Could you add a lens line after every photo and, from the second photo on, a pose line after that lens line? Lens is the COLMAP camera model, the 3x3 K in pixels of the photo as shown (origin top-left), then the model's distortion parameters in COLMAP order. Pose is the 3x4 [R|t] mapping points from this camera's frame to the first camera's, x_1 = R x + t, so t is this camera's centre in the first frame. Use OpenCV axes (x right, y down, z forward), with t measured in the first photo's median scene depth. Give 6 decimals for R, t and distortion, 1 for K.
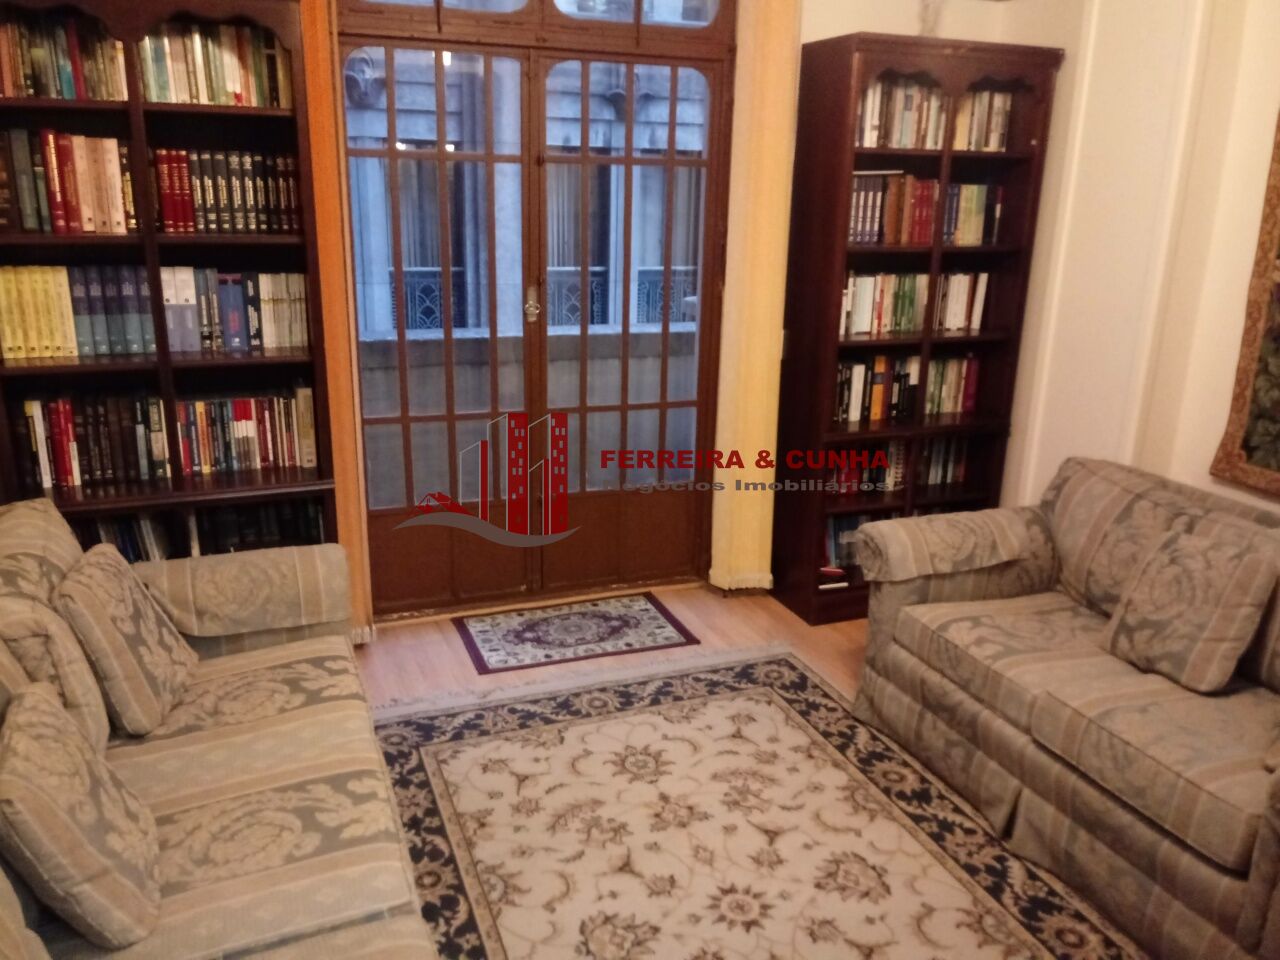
lens RADIAL K [[1013.3, 0, 641.9], [0, 1013.3, 491.8], [0, 0, 1]] dist [0.042938, -0.061867]
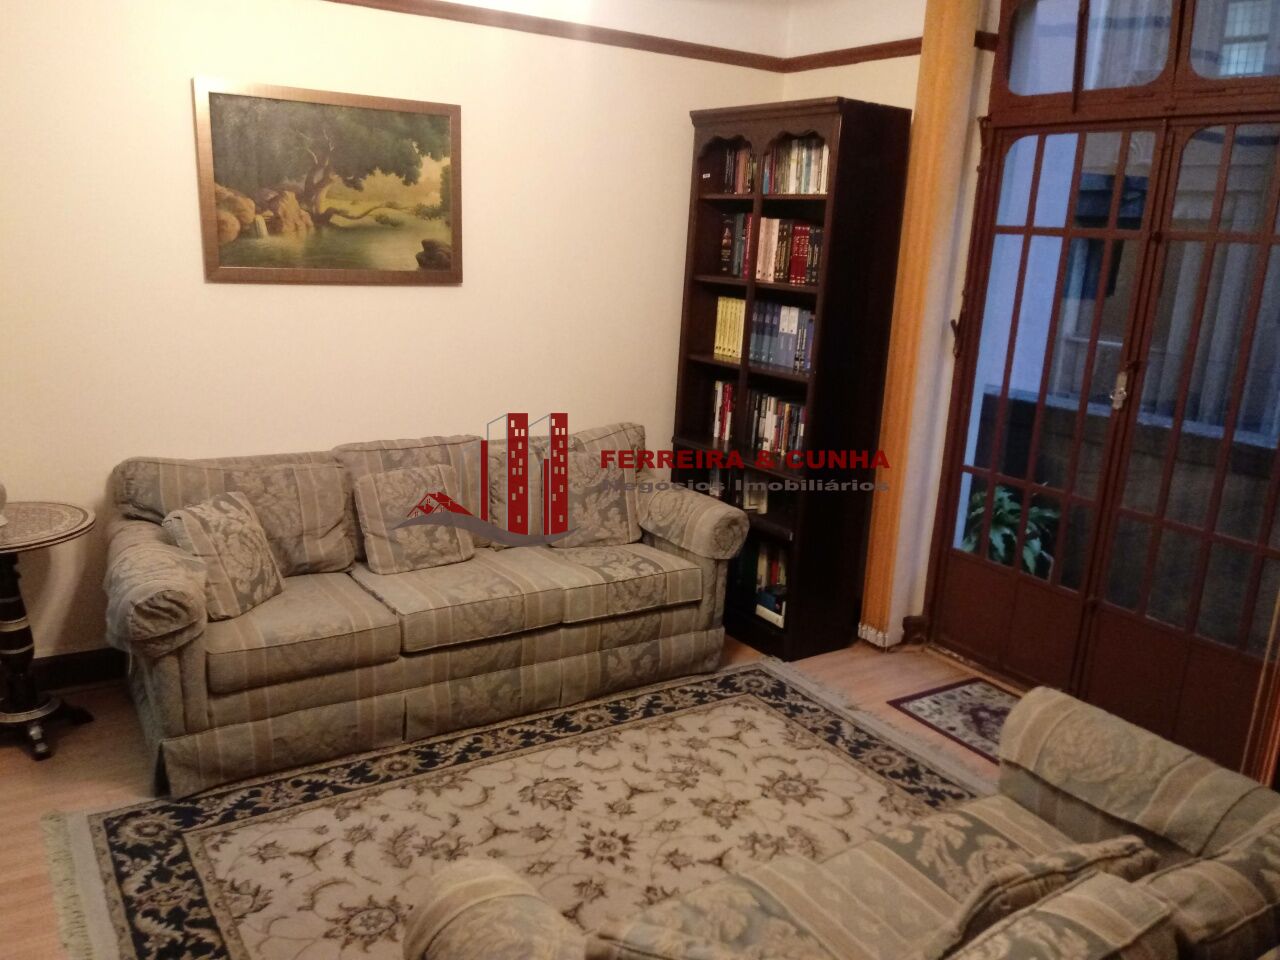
lens RADIAL K [[1013.3, 0, 629.4], [0, 1013.3, 487.2], [0, 0, 1]] dist [0.042938, -0.061867]
pose [[0.207604, 0.238511, -0.948690, 0.818955], [-0.321857, 0.932476, 0.164002, -0.132516], [0.923747, 0.271296, 0.270352, 0.432959]]
